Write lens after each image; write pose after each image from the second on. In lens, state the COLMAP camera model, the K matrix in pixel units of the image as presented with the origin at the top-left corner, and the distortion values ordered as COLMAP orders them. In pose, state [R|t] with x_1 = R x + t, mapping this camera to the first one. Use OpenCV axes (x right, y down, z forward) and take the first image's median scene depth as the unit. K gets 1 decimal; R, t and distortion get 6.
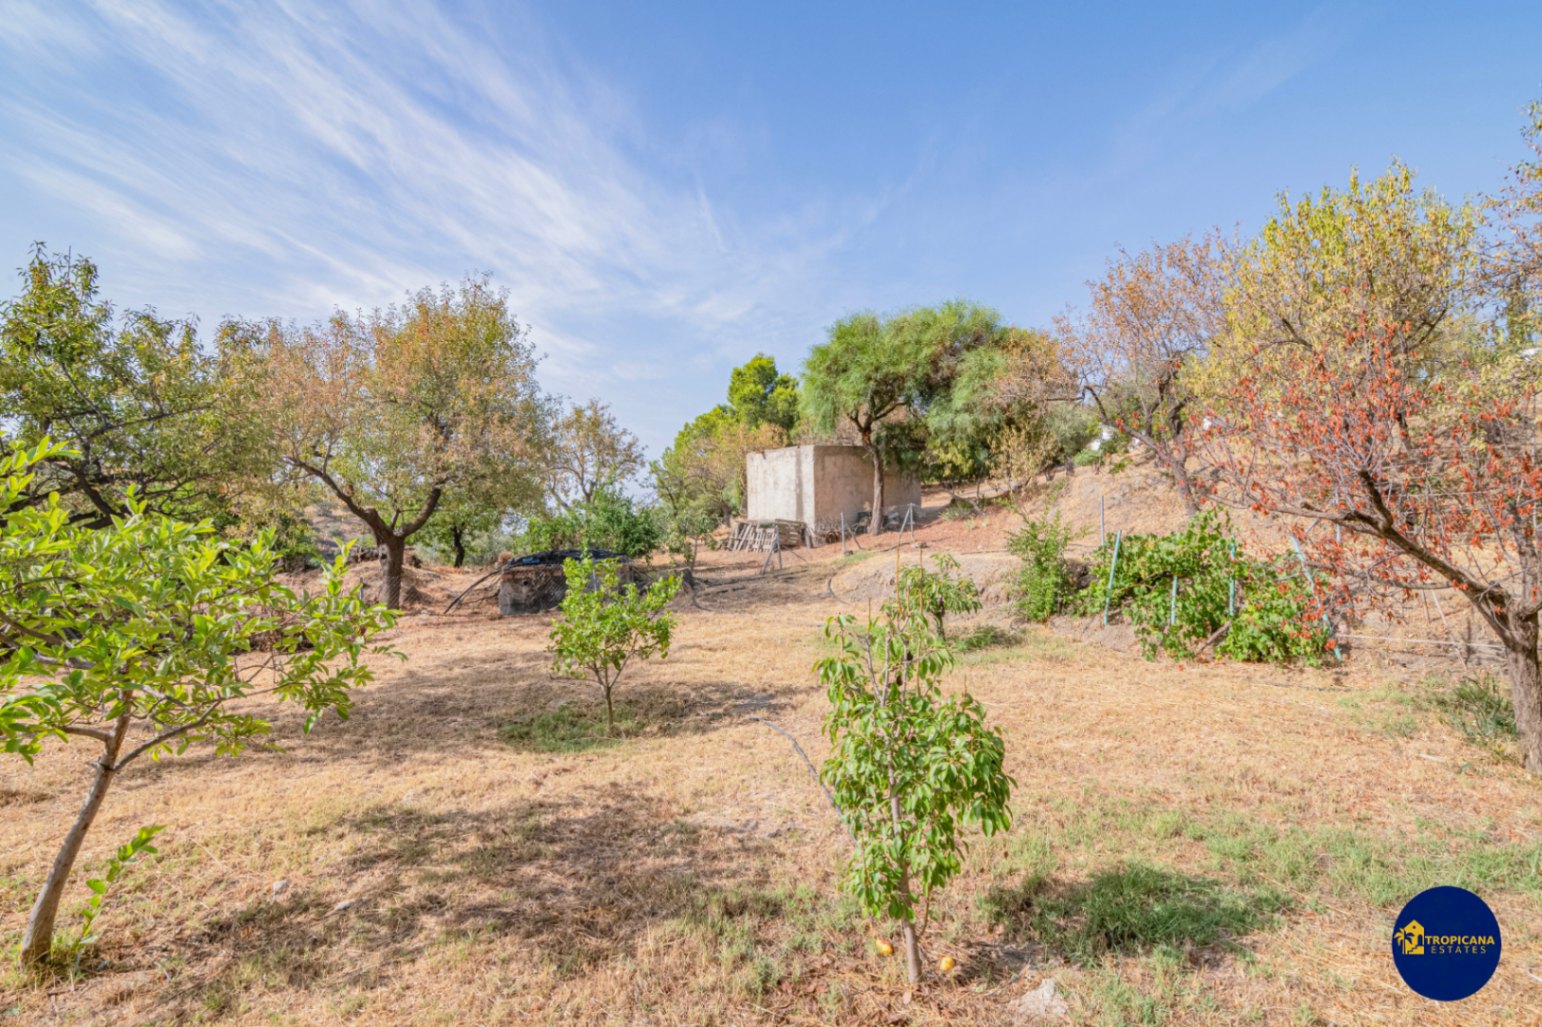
lens RADIAL K [[740.0, 0, 772.1], [0, 740.0, 501.5], [0, 0, 1]] dist [-0.000205, 0.000768]
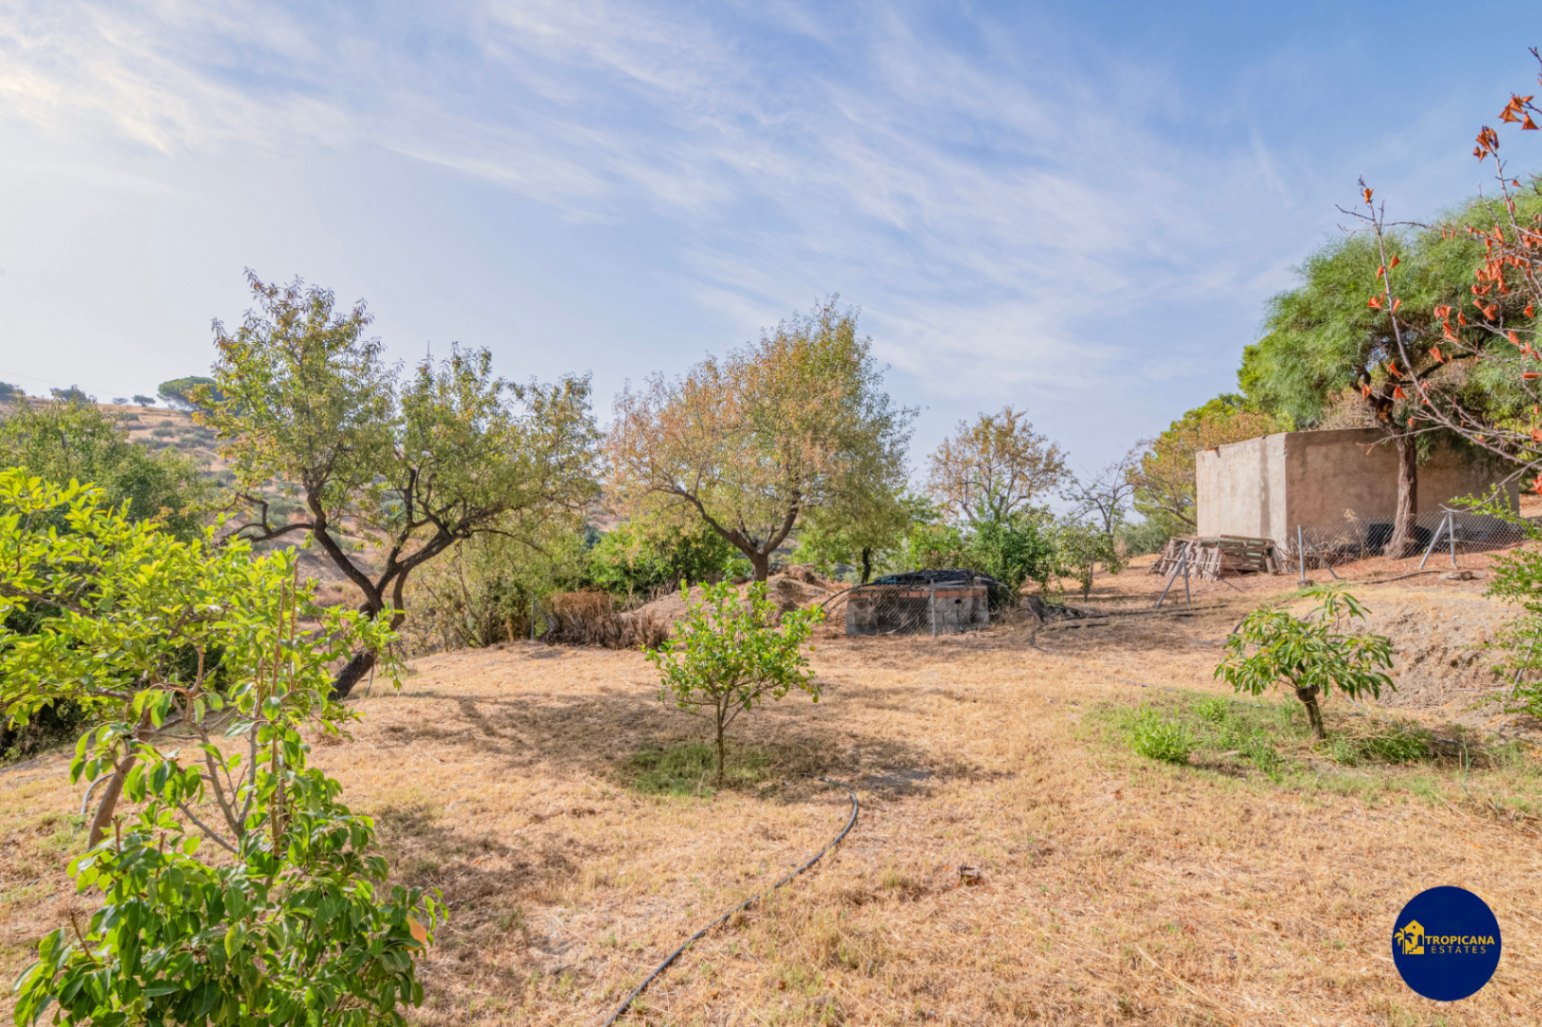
lens RADIAL K [[740.0, 0, 772.1], [0, 740.0, 501.5], [0, 0, 1]] dist [-0.000205, 0.000768]
pose [[0.759656, -0.037098, -0.649266, 0.134172], [0.020970, 0.999250, -0.032561, 0.003846], [0.649987, 0.011120, 0.759864, 0.117645]]
